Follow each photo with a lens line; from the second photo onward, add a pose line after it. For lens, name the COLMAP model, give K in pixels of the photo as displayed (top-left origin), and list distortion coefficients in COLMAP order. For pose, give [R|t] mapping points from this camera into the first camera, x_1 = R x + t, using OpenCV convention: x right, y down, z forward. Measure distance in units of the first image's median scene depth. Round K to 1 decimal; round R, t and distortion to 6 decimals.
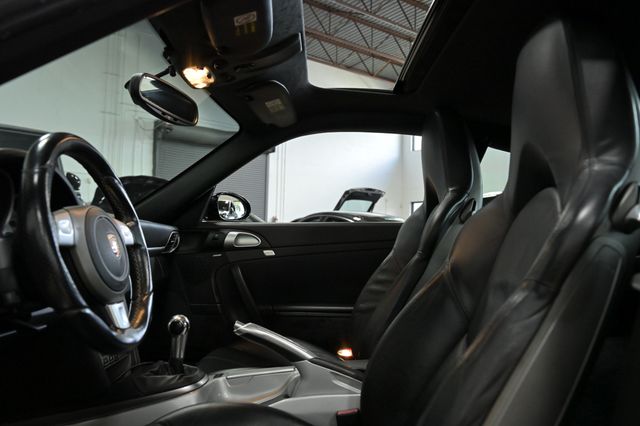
lens RADIAL K [[510.5, 0, 320.0], [0, 510.5, 213.0], [0, 0, 1]] dist [0.001208, 0.000786]
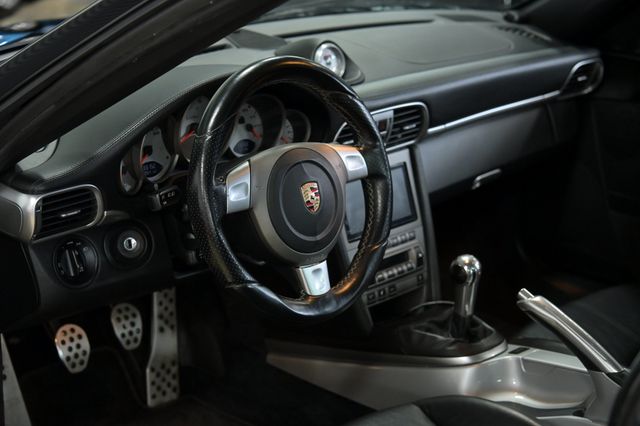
lens RADIAL K [[1370.8, 0, 320.0], [0, 1370.8, 213.0], [0, 0, 1]] dist [-0.049799, 0.415217]
pose [[0.730755, 0.212589, -0.648693, 0.756353], [0.021605, 0.942593, 0.333244, -0.468607], [0.682298, -0.257535, 0.684212, -0.373117]]
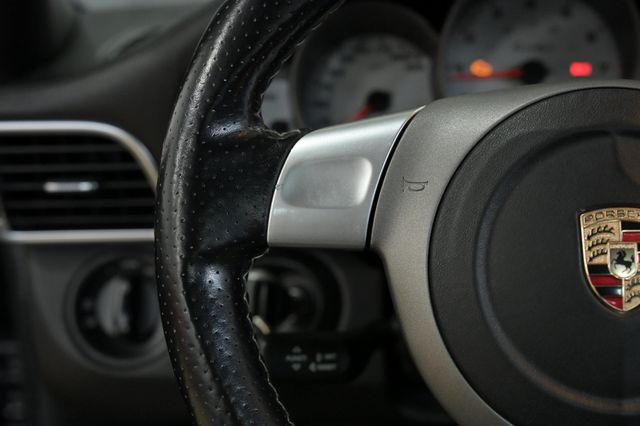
lens RADIAL K [[1001.5, 0, 320.0], [0, 1001.5, 213.0], [0, 0, 1]] dist [0.021242, 0.015113]
pose [[-0.054728, 0.199540, -0.978360, 0.034631], [0.061727, 0.978631, 0.196142, -0.040235], [0.996591, -0.049657, -0.065876, 0.637541]]
